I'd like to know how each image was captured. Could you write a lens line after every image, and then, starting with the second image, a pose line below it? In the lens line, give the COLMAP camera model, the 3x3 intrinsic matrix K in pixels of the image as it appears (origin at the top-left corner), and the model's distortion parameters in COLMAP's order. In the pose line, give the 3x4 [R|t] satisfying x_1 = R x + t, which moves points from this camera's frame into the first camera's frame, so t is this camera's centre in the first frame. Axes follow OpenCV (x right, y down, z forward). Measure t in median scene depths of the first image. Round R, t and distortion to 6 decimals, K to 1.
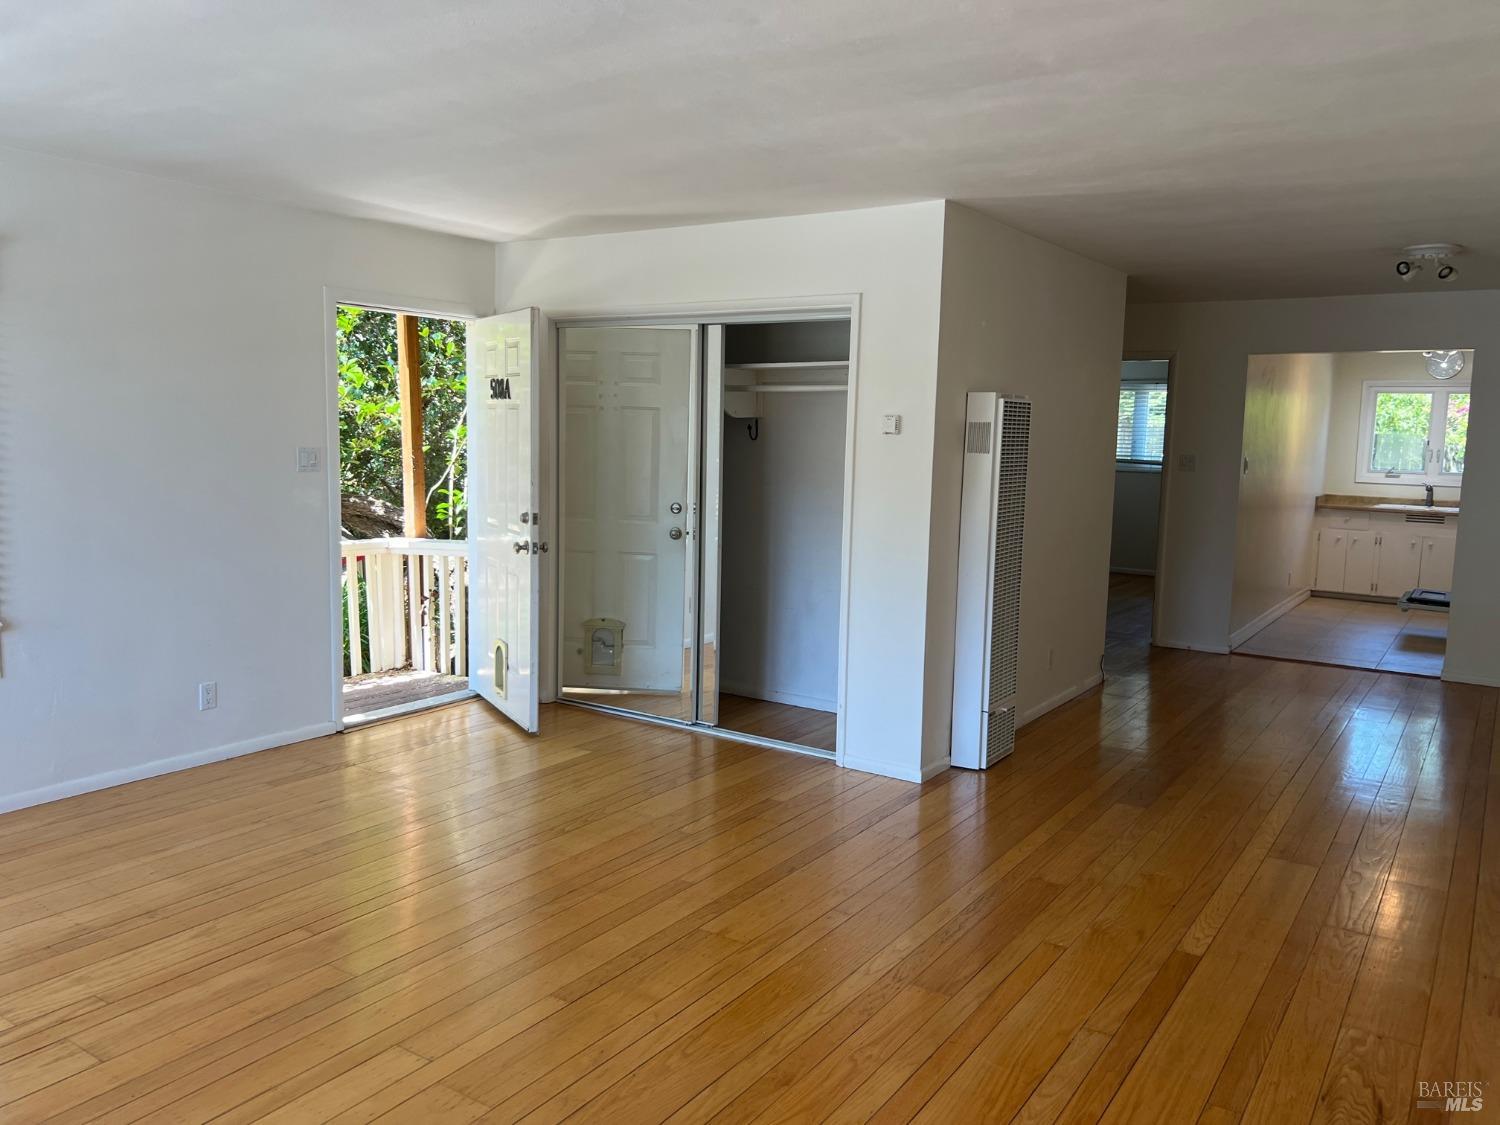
lens RADIAL K [[1128.0, 0, 751.6], [0, 1128.0, 562.5], [0, 0, 1]] dist [-0.016788, -0.005567]
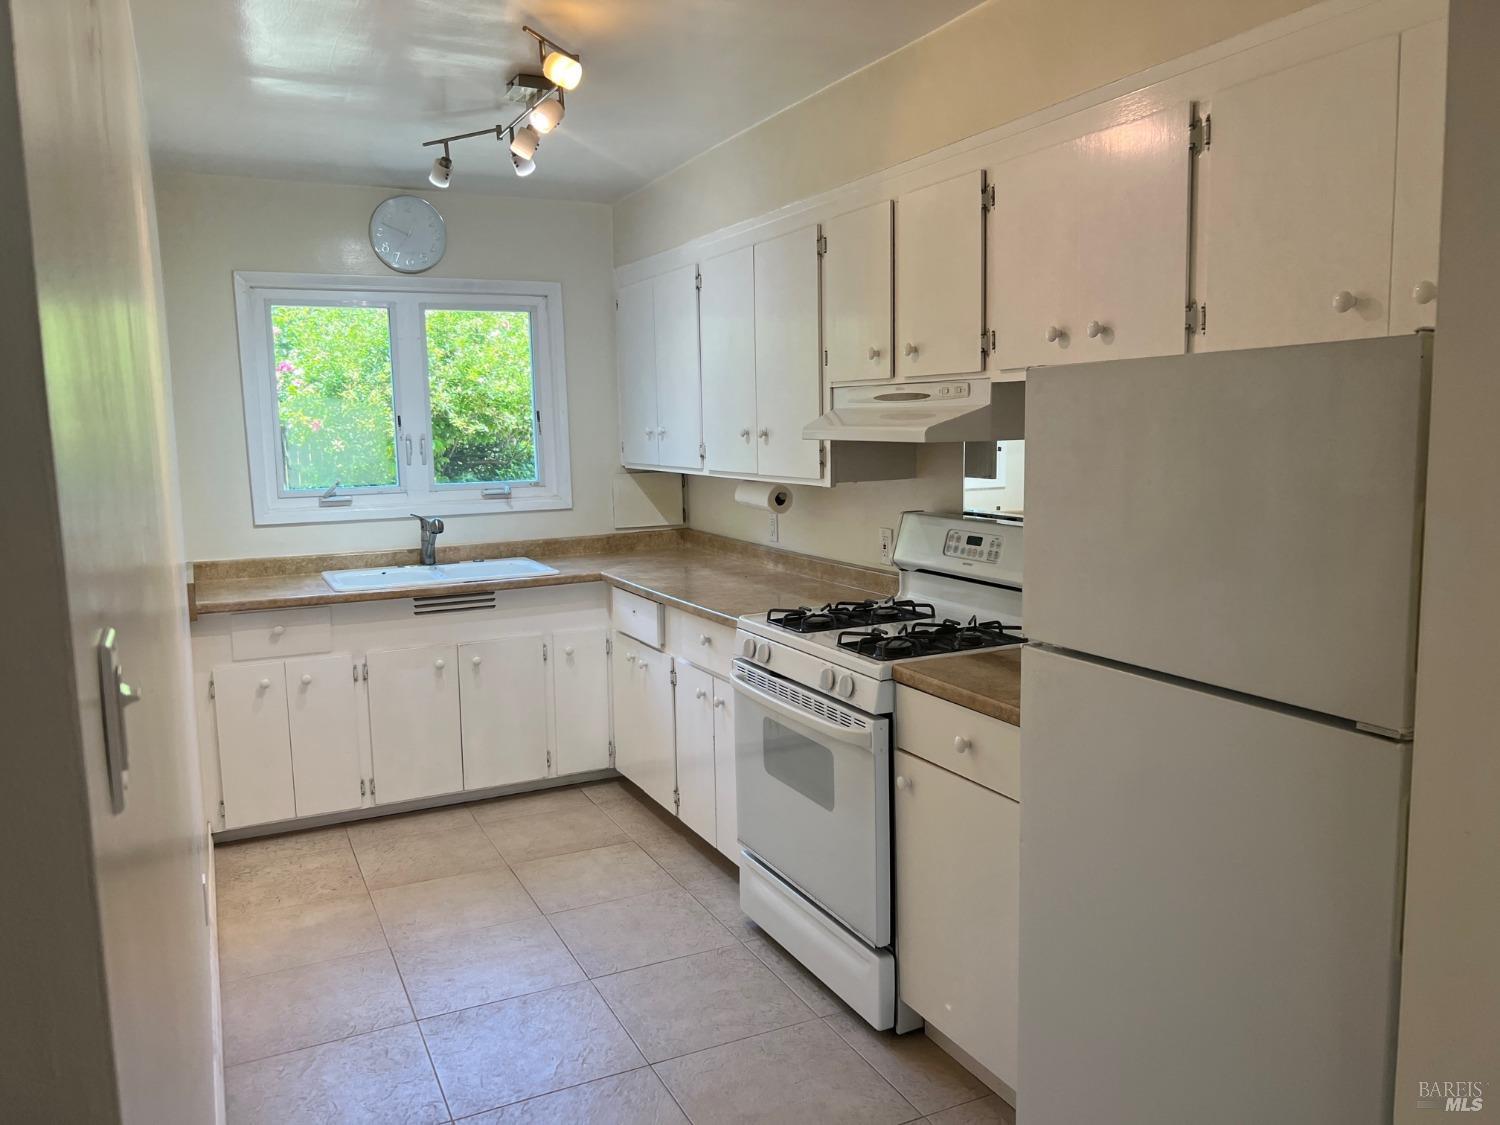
lens RADIAL K [[1128.0, 0, 750.9], [0, 1128.0, 558.8], [0, 0, 1]] dist [-0.016788, -0.005567]
pose [[0.495506, -0.140215, 0.857213, 0.291128], [0.148506, 0.986030, 0.075443, -0.066810], [-0.855815, 0.089919, 0.509406, 0.670280]]
